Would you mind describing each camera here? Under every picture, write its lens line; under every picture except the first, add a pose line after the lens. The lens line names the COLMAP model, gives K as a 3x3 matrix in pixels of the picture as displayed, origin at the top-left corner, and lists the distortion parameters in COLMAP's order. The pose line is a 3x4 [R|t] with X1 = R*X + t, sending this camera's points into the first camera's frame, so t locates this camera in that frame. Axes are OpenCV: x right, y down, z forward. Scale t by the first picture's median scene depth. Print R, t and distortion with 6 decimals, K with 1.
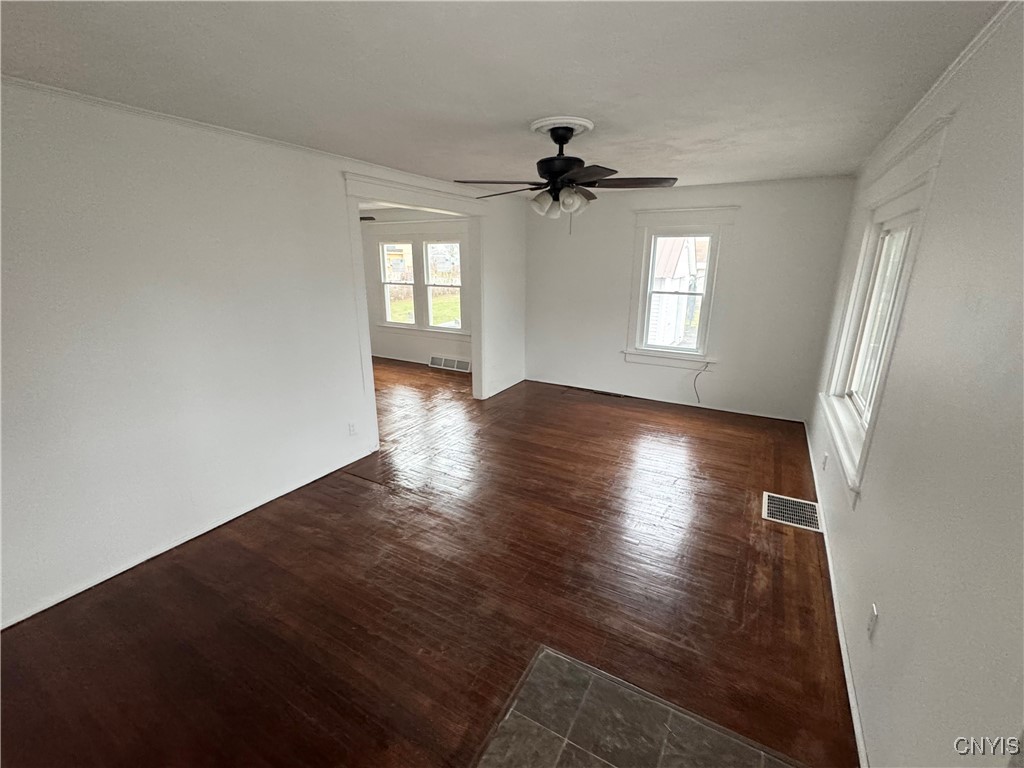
lens RADIAL K [[442.0, 0, 512.0], [0, 442.0, 384.0], [0, 0, 1]] dist [0.000338, -0.000362]
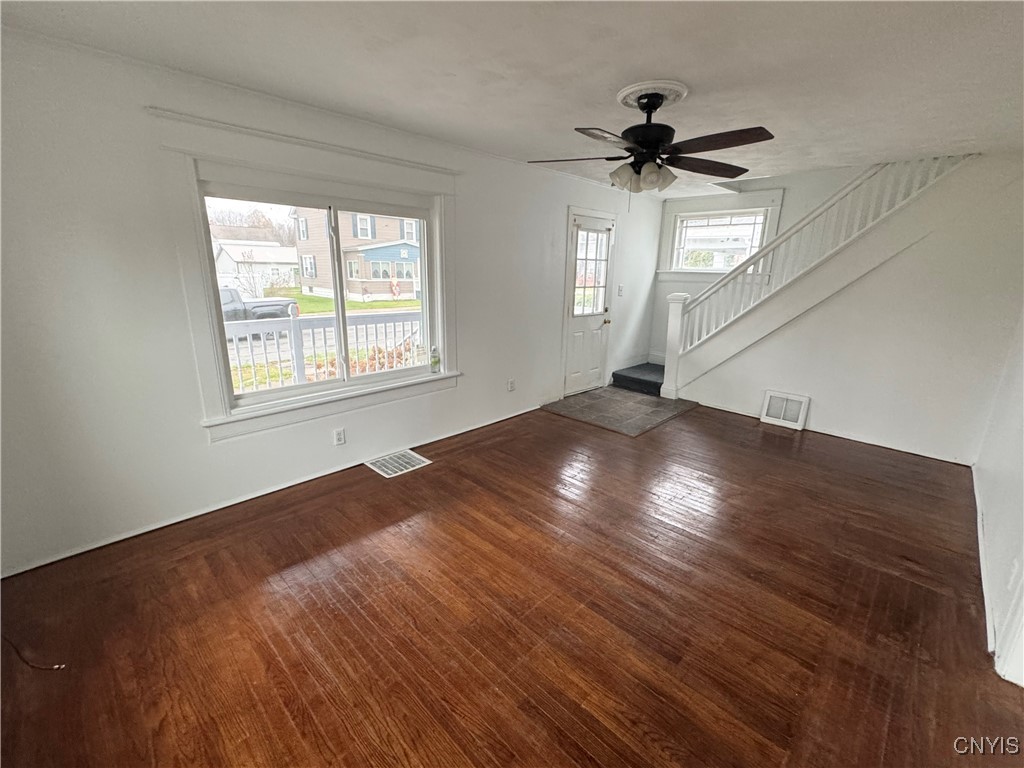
lens RADIAL K [[442.0, 0, 512.0], [0, 442.0, 384.0], [0, 0, 1]] dist [0.000338, -0.000362]
pose [[-0.967780, -0.088635, 0.235683, 0.099188], [0.044814, 0.860425, 0.507603, -0.399044], [-0.247779, 0.501810, -0.828730, 1.603855]]
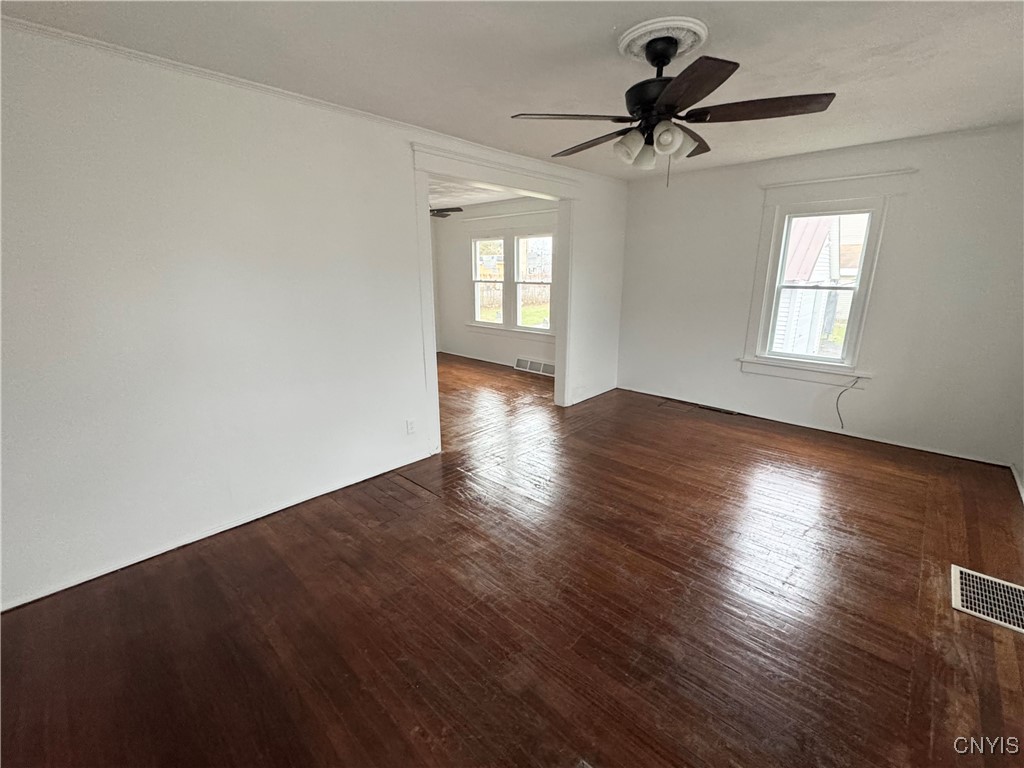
lens RADIAL K [[442.0, 0, 512.0], [0, 442.0, 384.0], [0, 0, 1]] dist [0.000338, -0.000362]
pose [[0.972225, 0.053506, -0.227848, 0.051451], [-0.058669, 0.998150, -0.015941, 0.016802], [0.226574, 0.028866, 0.973566, 0.175707]]
